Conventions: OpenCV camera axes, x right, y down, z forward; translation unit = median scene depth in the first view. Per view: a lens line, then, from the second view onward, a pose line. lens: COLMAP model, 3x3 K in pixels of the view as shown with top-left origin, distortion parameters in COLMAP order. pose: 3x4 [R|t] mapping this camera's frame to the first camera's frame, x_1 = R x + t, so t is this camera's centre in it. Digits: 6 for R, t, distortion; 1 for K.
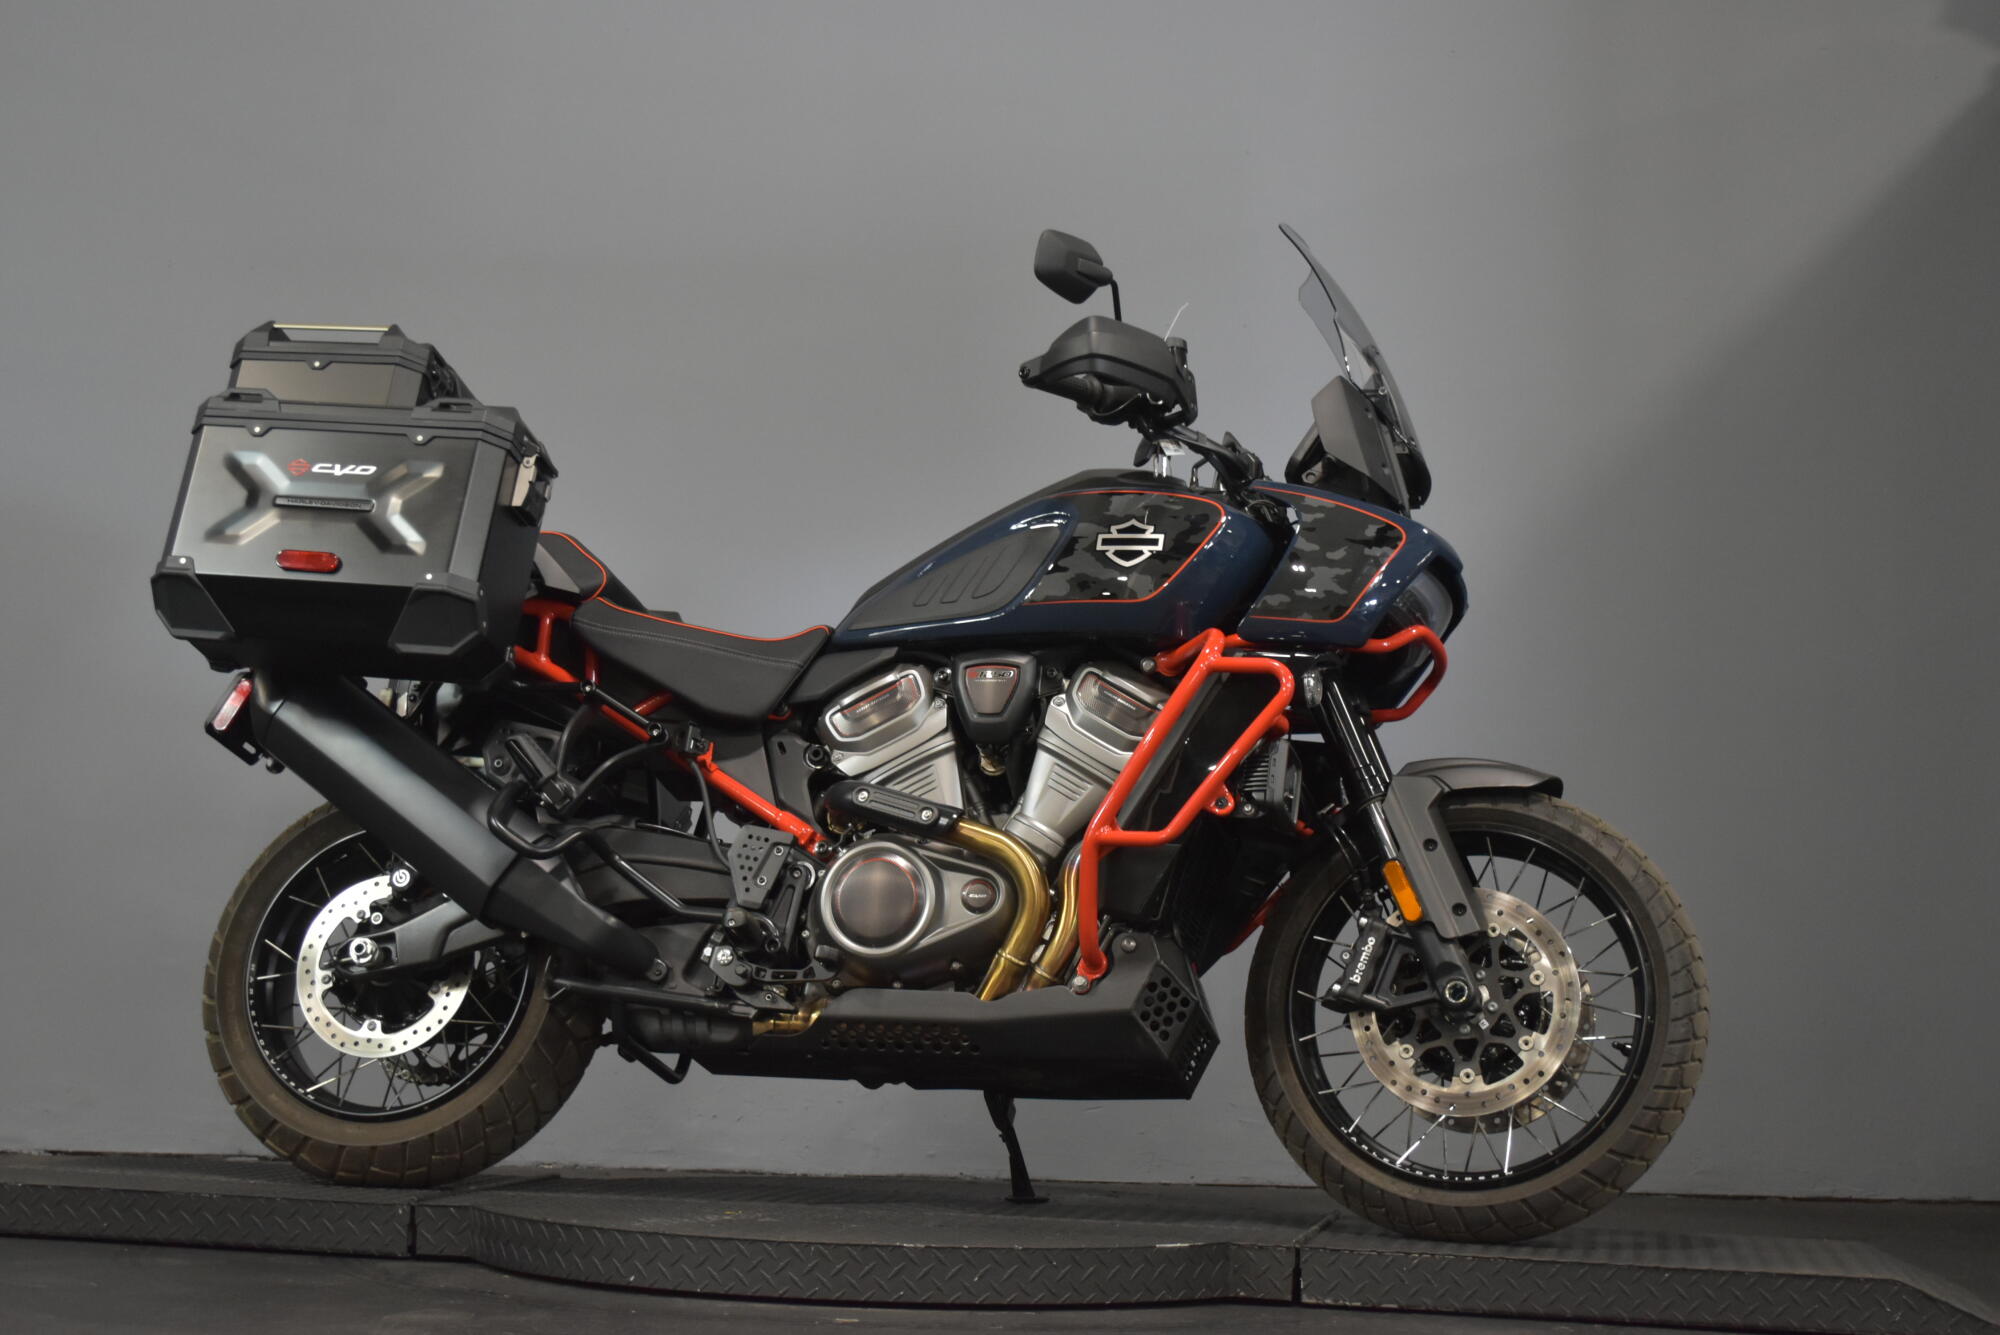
lens RADIAL K [[3042.5, 0, 1013.6], [0, 3042.5, 684.7], [0, 0, 1]] dist [-0.021067, 0.000000]
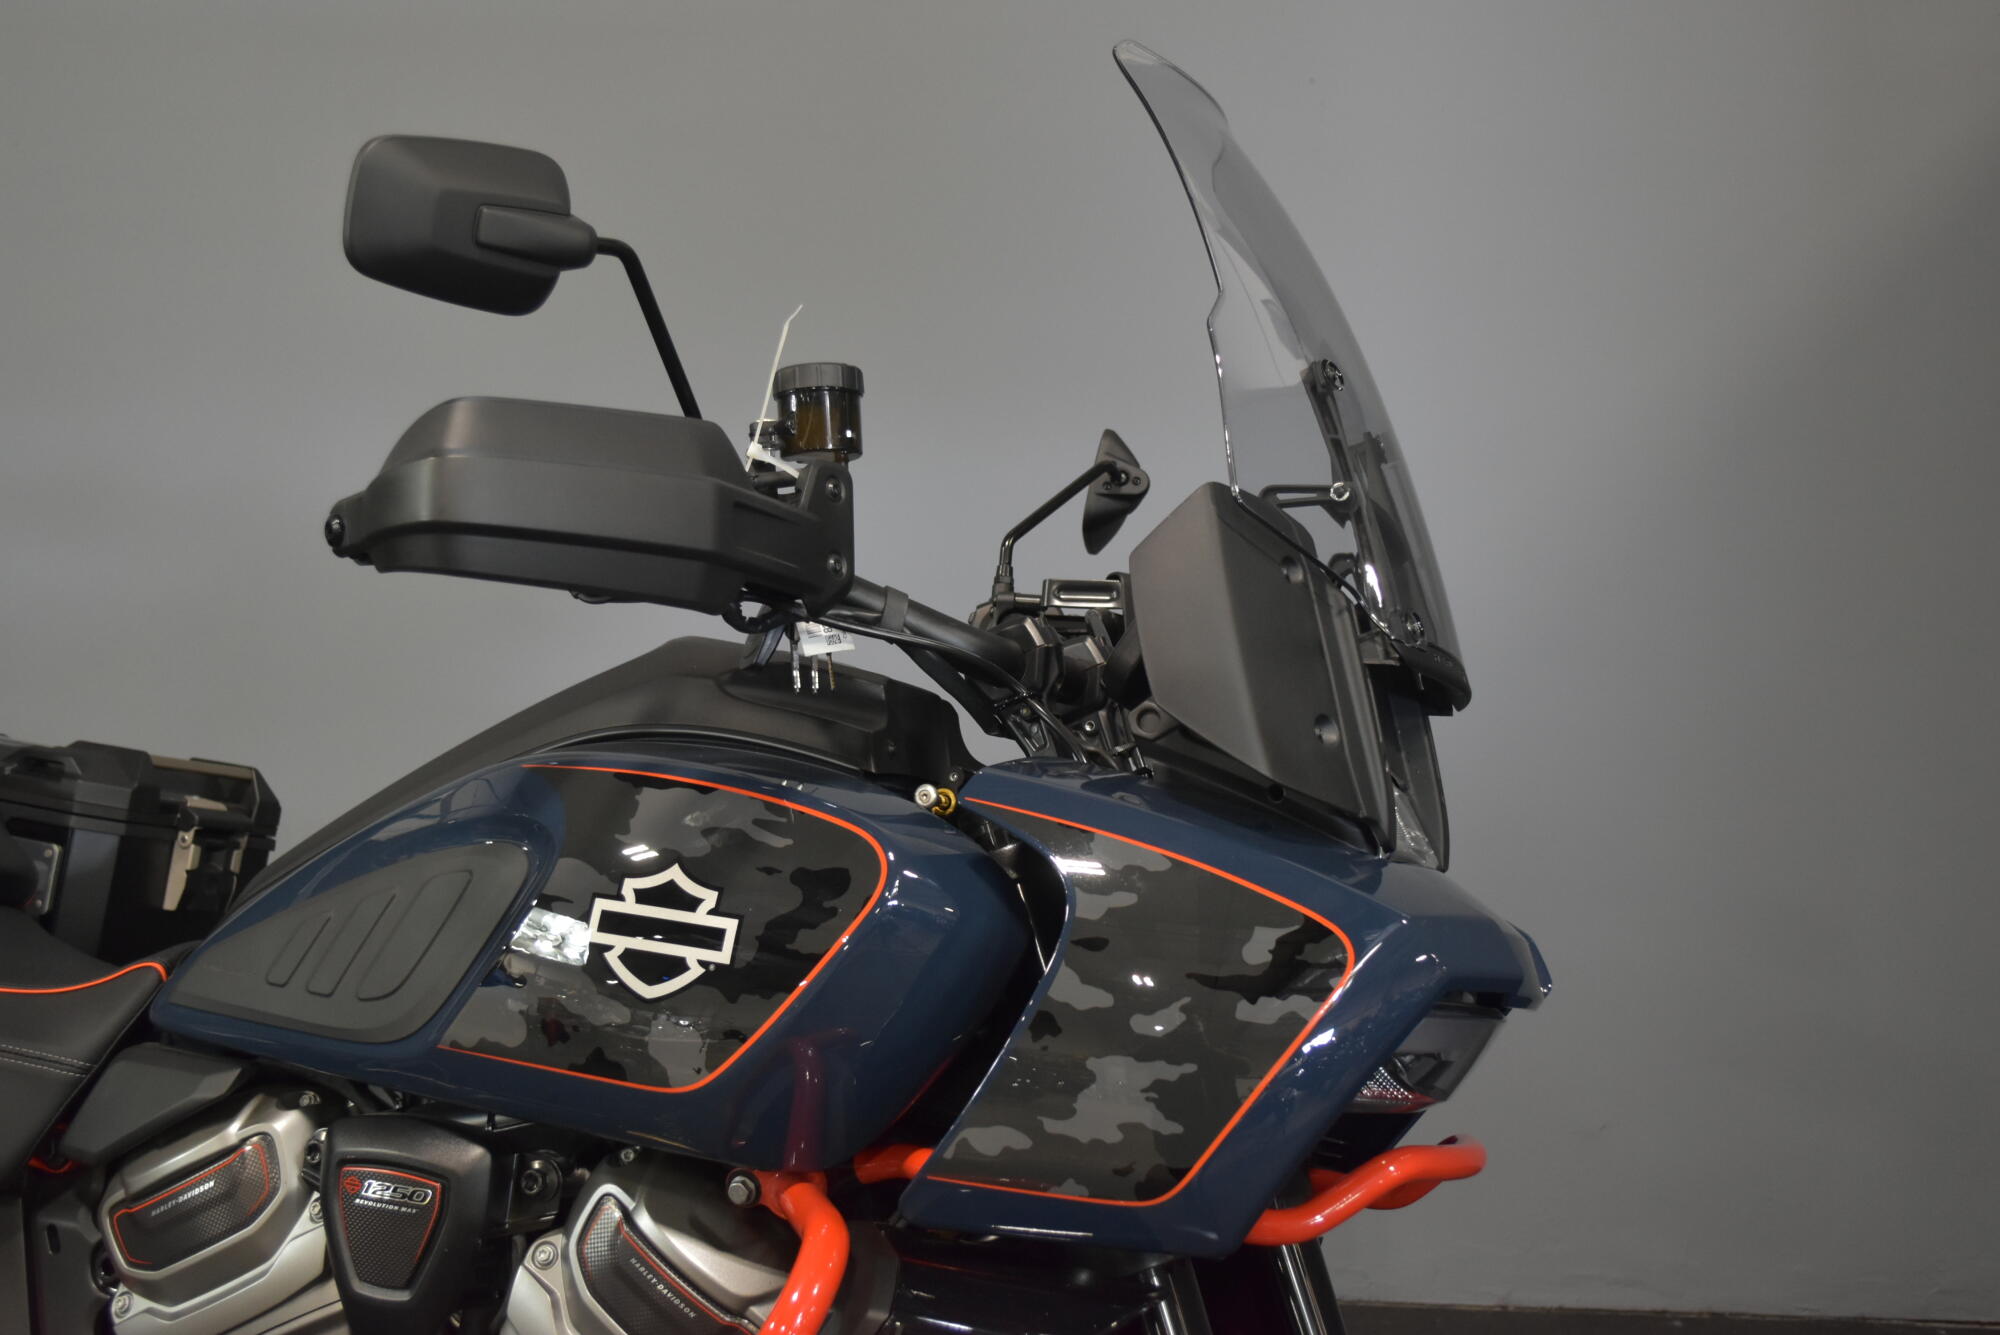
lens RADIAL K [[2211.3, 0, 1007.0], [0, 2211.3, 659.7], [0, 0, 1]] dist [-0.018350, 0.000000]
pose [[0.989688, 0.007631, -0.143039, 0.124566], [0.020757, 0.980400, 0.195923, -0.137664], [0.141731, -0.196872, 0.970131, 0.734898]]
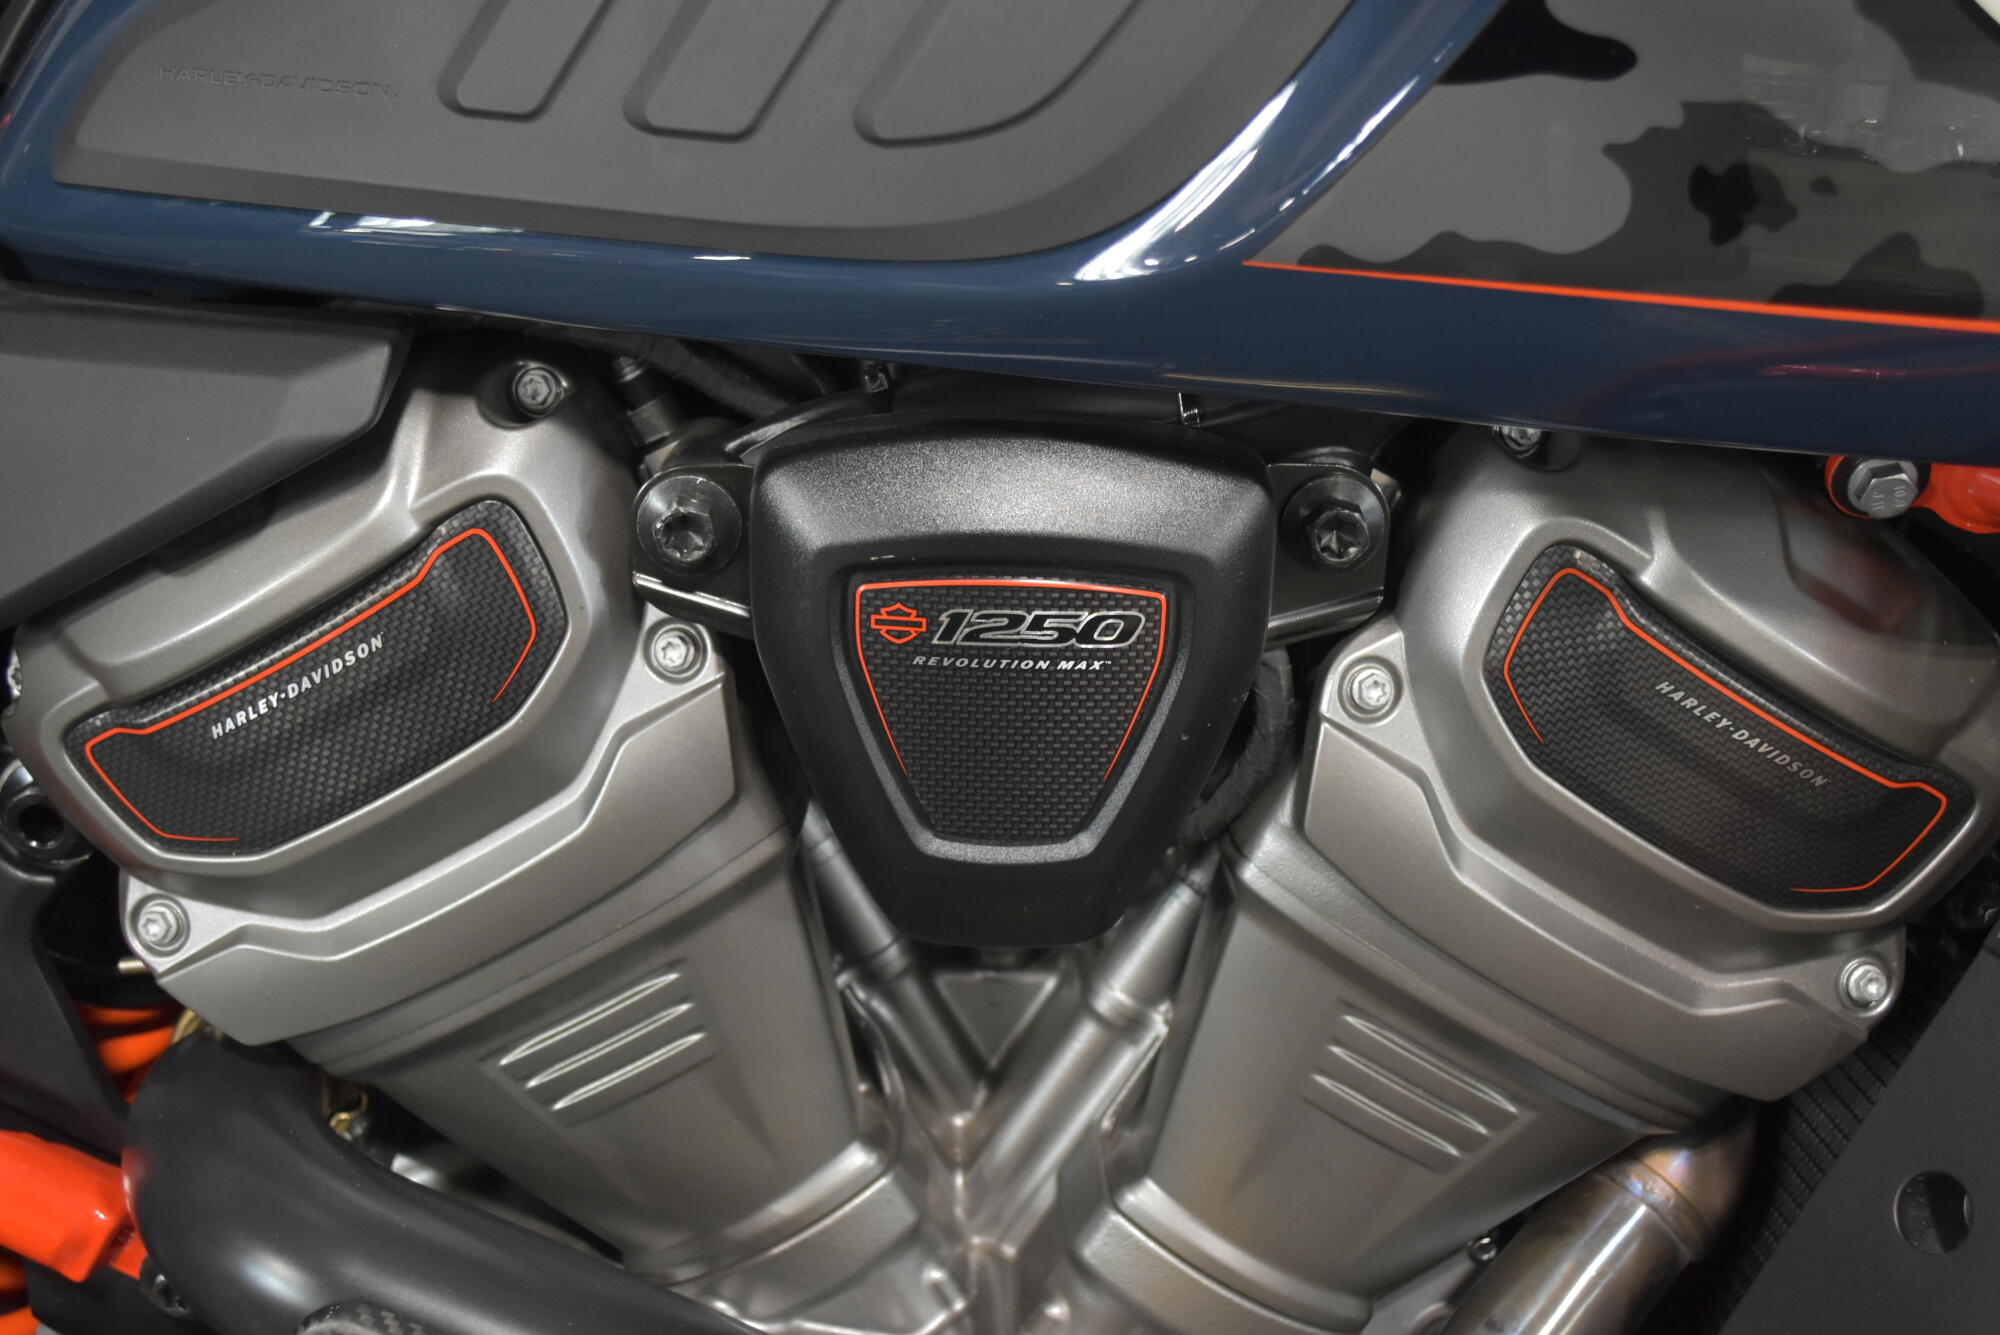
lens RADIAL K [[2211.3, 0, 981.9], [0, 2211.3, 688.5], [0, 0, 1]] dist [-0.018350, 0.000000]
pose [[0.974220, -0.129462, 0.184754, -0.032084], [-0.025147, 0.751530, 0.659220, -0.081236], [-0.224192, -0.646871, 0.728900, 0.922298]]
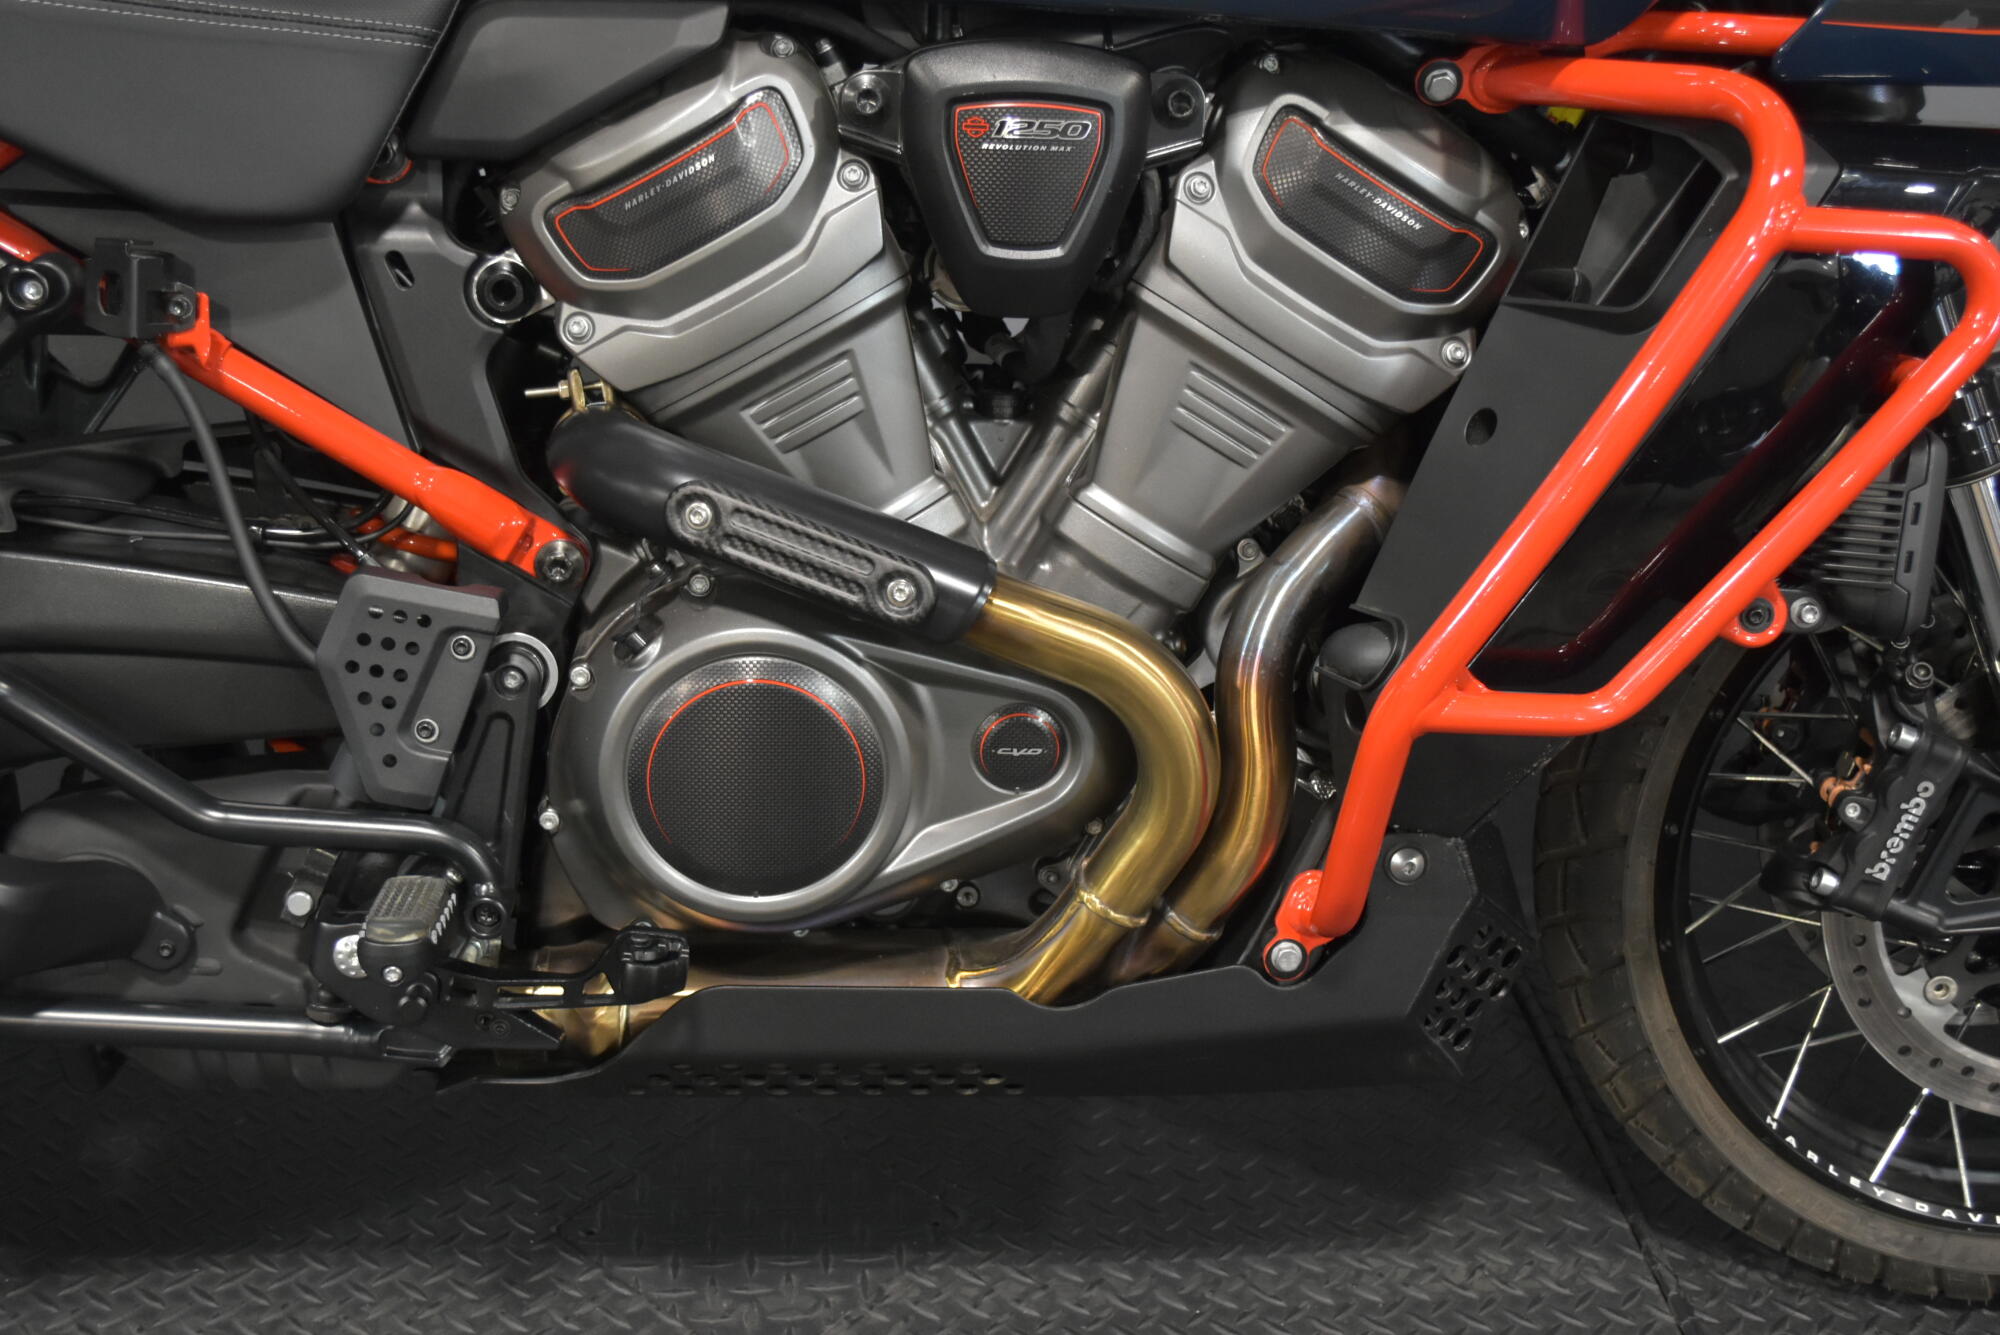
lens RADIAL K [[2324.2, 0, 996.1], [0, 2324.2, 676.6], [0, 0, 1]] dist [-0.022194, 0.000000]
pose [[0.956816, -0.117864, 0.265728, -0.090899], [-0.054272, 0.825612, 0.561622, -0.102779], [-0.285584, -0.551791, 0.783561, 0.765967]]
